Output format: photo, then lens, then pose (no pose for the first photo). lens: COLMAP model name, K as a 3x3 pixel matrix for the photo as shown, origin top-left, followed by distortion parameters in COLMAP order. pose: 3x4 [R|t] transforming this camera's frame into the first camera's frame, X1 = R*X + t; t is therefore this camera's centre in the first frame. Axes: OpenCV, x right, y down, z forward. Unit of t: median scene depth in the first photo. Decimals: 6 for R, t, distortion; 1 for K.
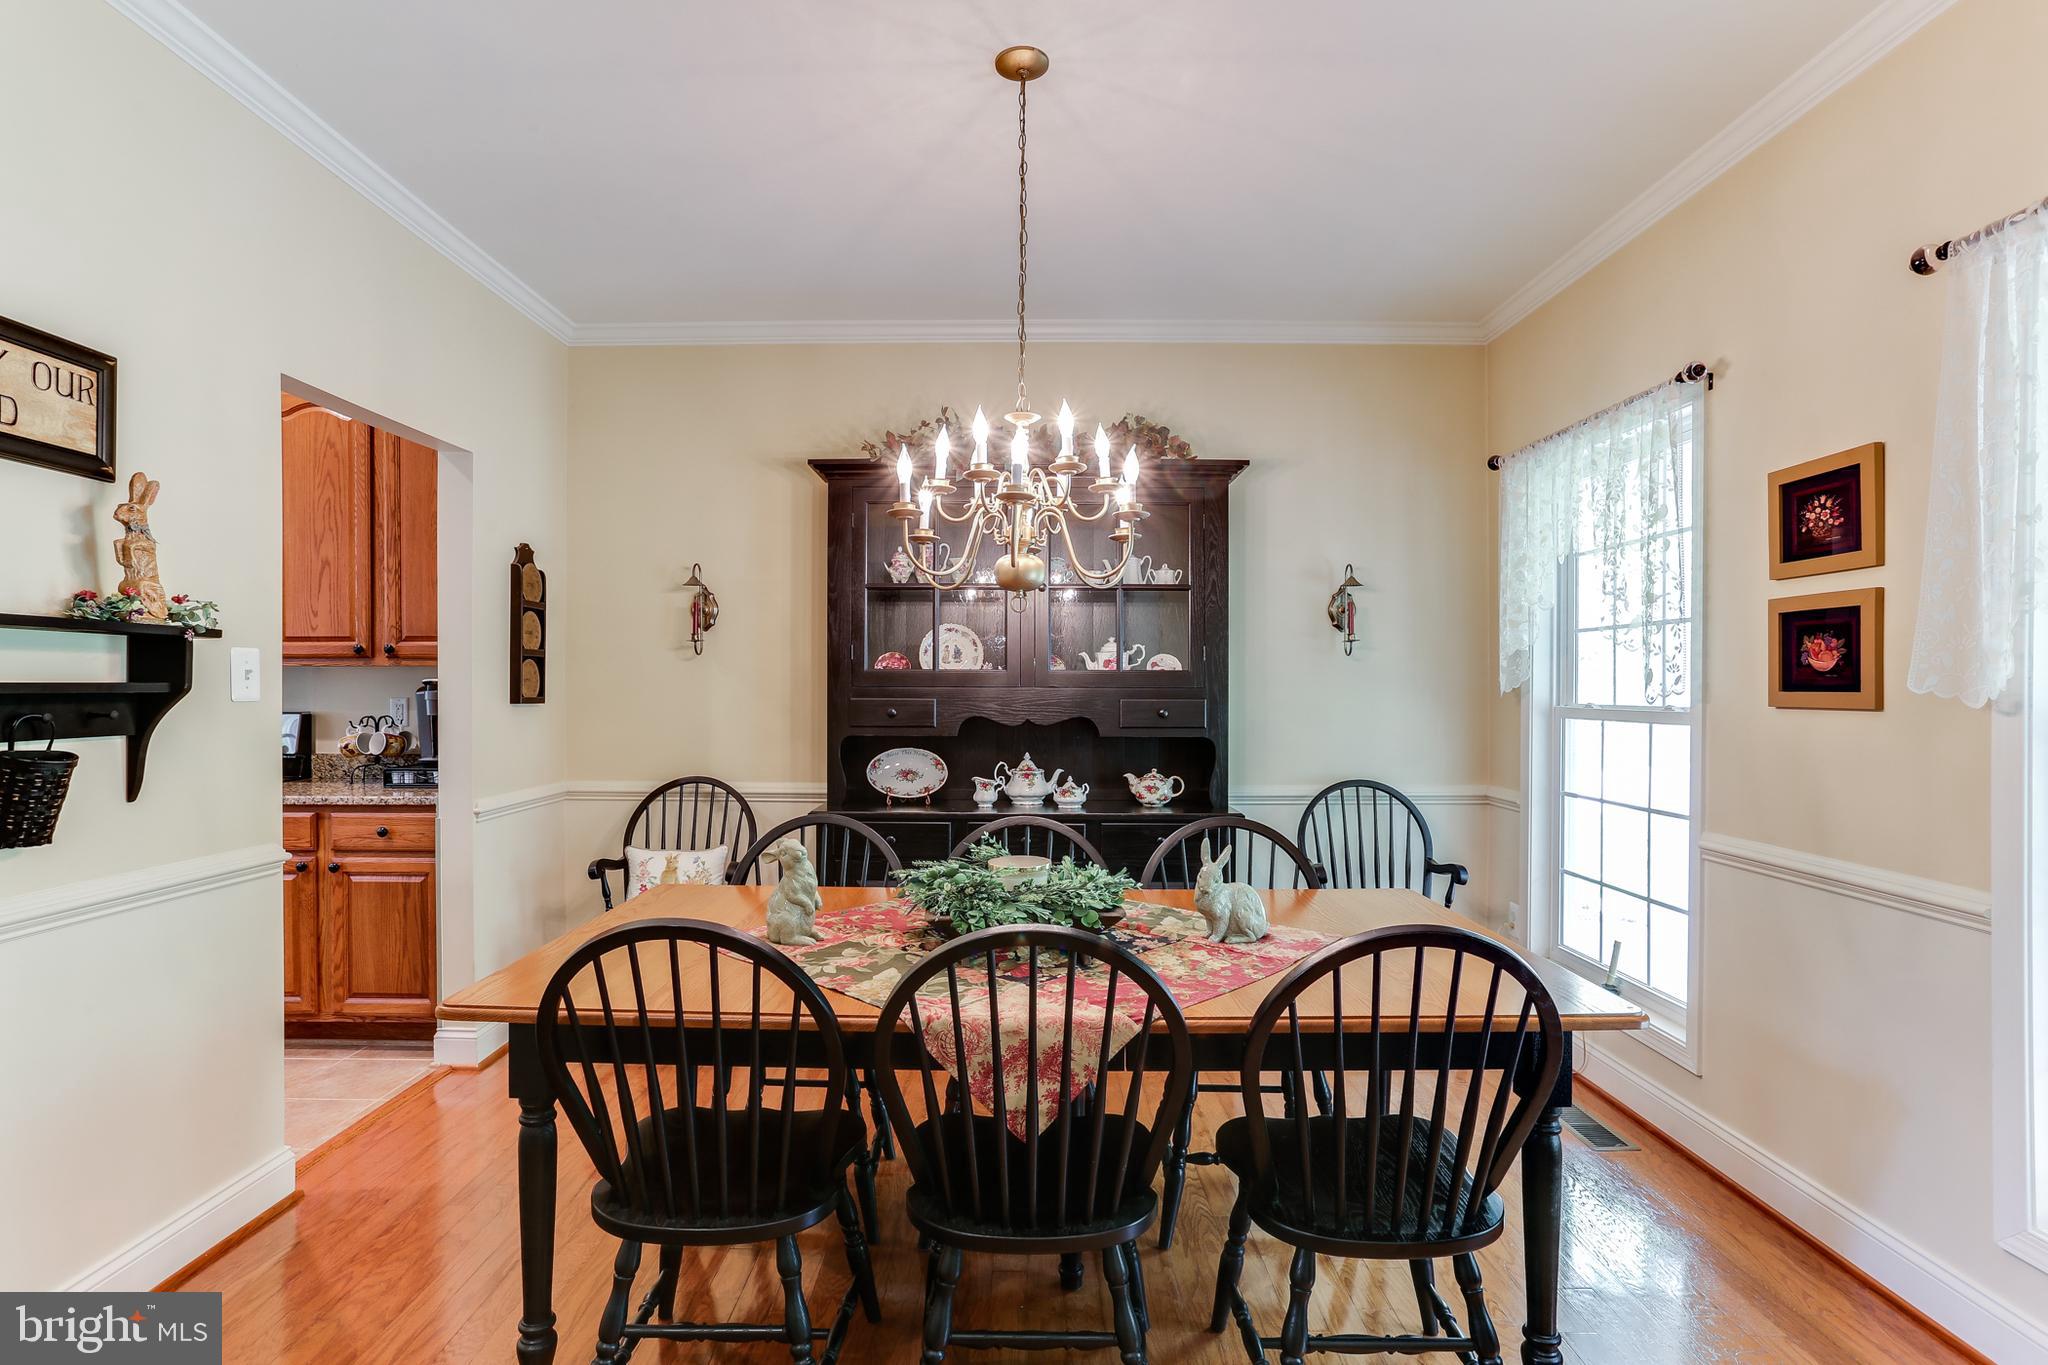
lens RADIAL K [[824.8, 0, 1054.7], [0, 824.8, 689.5], [0, 0, 1]] dist [-0.021144, 0.000105]
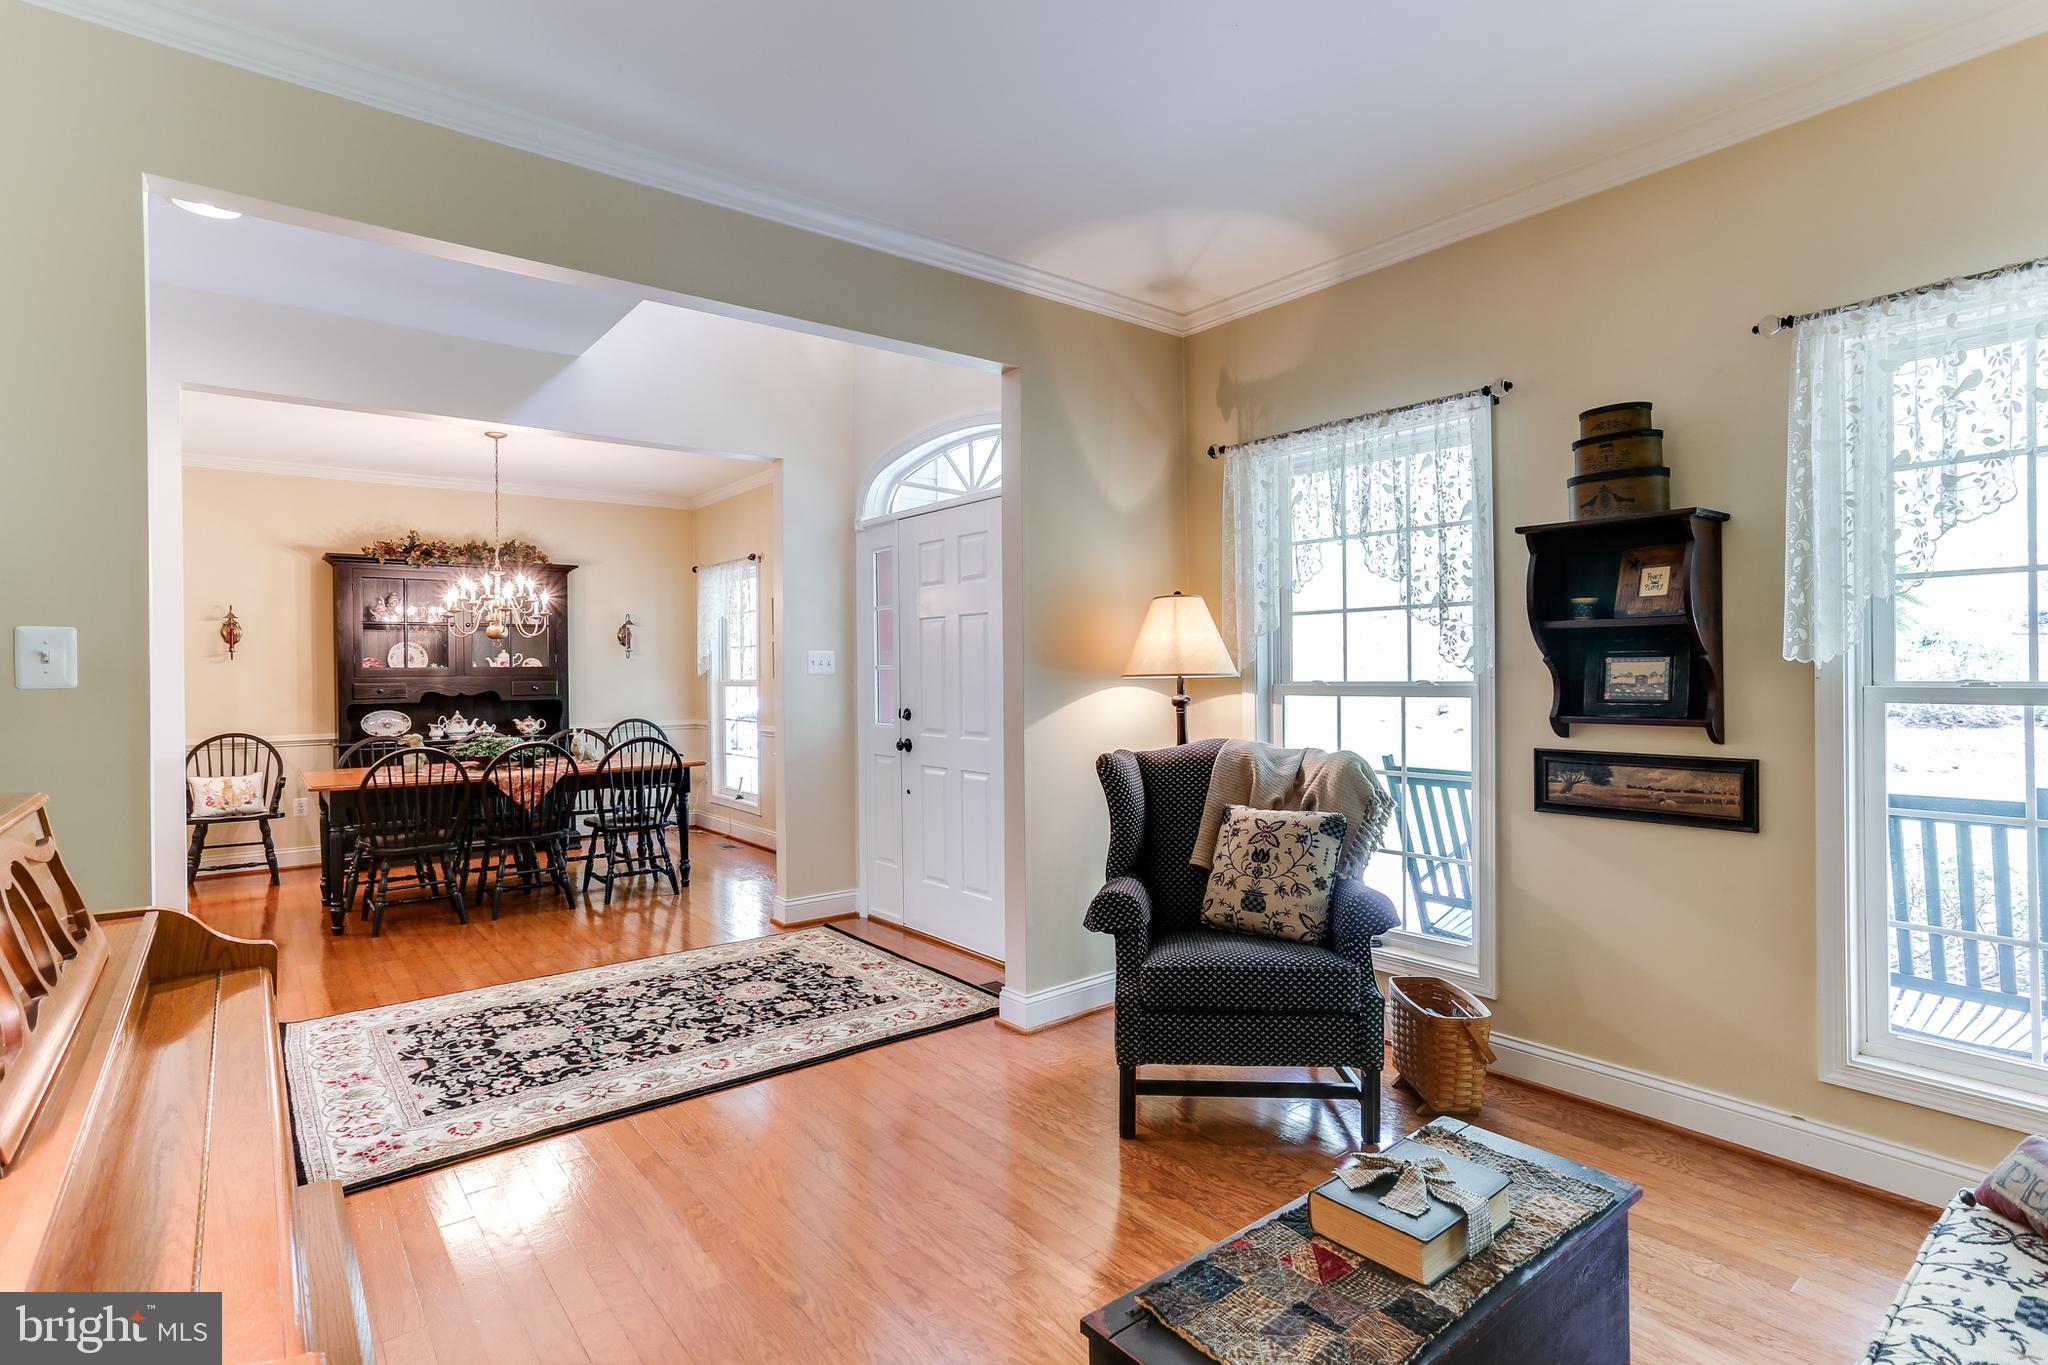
lens RADIAL K [[994.7, 0, 1017.9], [0, 994.7, 672.2], [0, 0, 1]] dist [-0.051811, 0.030996]
pose [[0.773018, -0.013162, 0.634247, -0.473722], [0.014560, 0.999889, 0.003005, -0.000006], [-0.634217, 0.006912, 0.773125, -1.588383]]
